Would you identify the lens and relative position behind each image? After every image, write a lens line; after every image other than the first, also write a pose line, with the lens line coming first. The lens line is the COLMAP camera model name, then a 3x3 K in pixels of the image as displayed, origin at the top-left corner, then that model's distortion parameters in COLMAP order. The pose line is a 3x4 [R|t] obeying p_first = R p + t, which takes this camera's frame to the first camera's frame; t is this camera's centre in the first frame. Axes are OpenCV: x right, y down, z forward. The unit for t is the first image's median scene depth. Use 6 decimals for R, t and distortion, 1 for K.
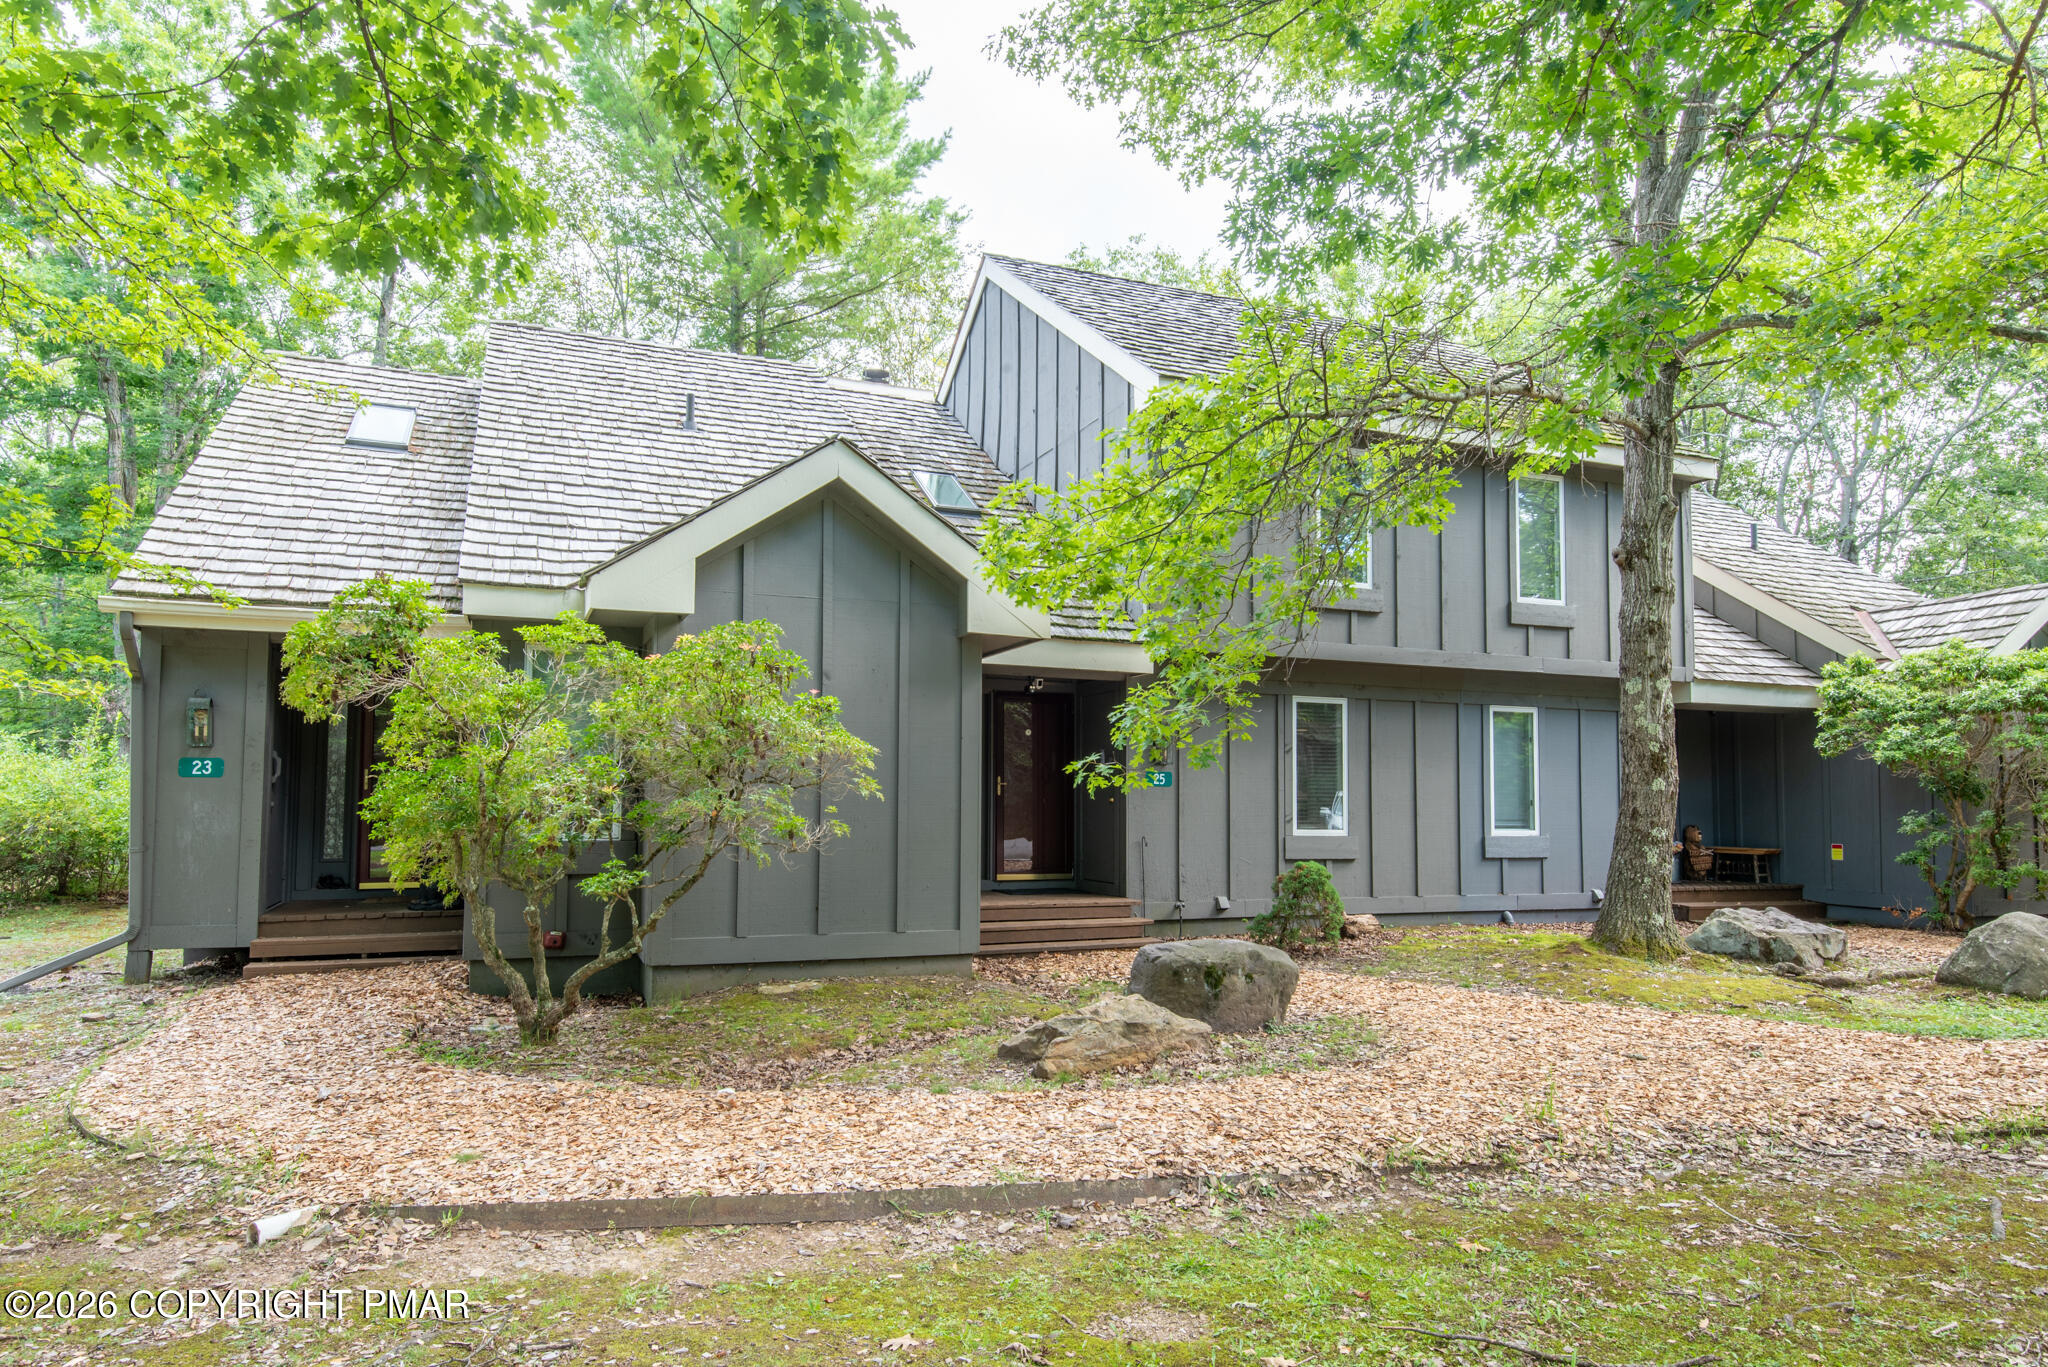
lens RADIAL K [[1234.7, 0, 1022.4], [0, 1234.7, 691.7], [0, 0, 1]] dist [0.002121, 0.000324]
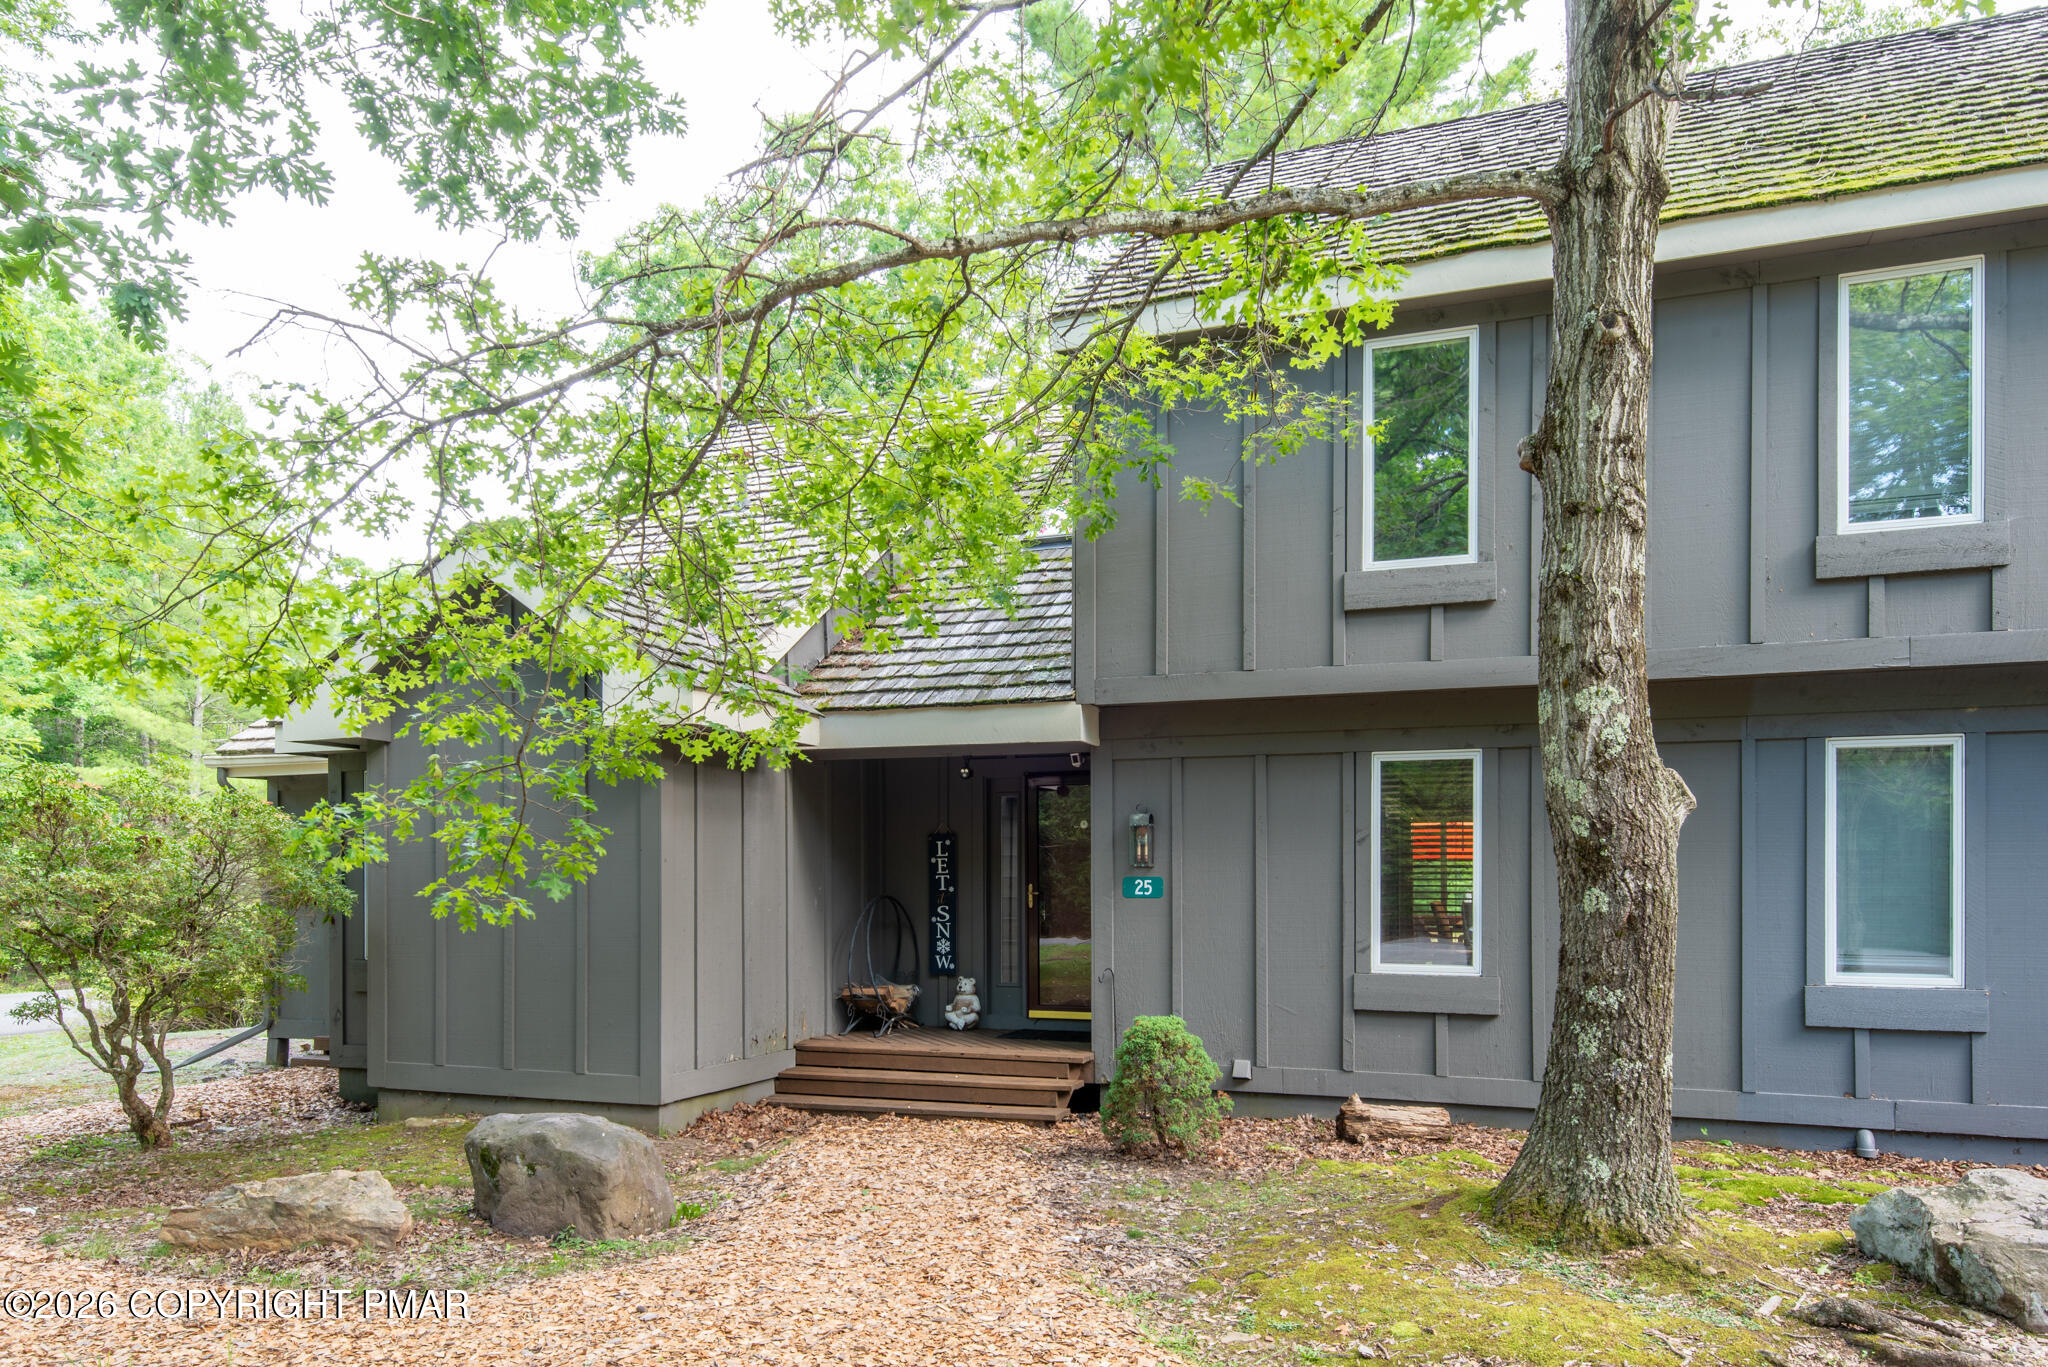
lens RADIAL K [[1468.9, 0, 1020.3], [0, 1468.9, 836.5], [0, 0, 1]] dist [0.027045, -0.000094]
pose [[0.729607, -0.030516, -0.683185, 0.713895], [0.066174, 0.997466, 0.026116, 0.017377], [0.680657, -0.064264, 0.729778, 0.387678]]
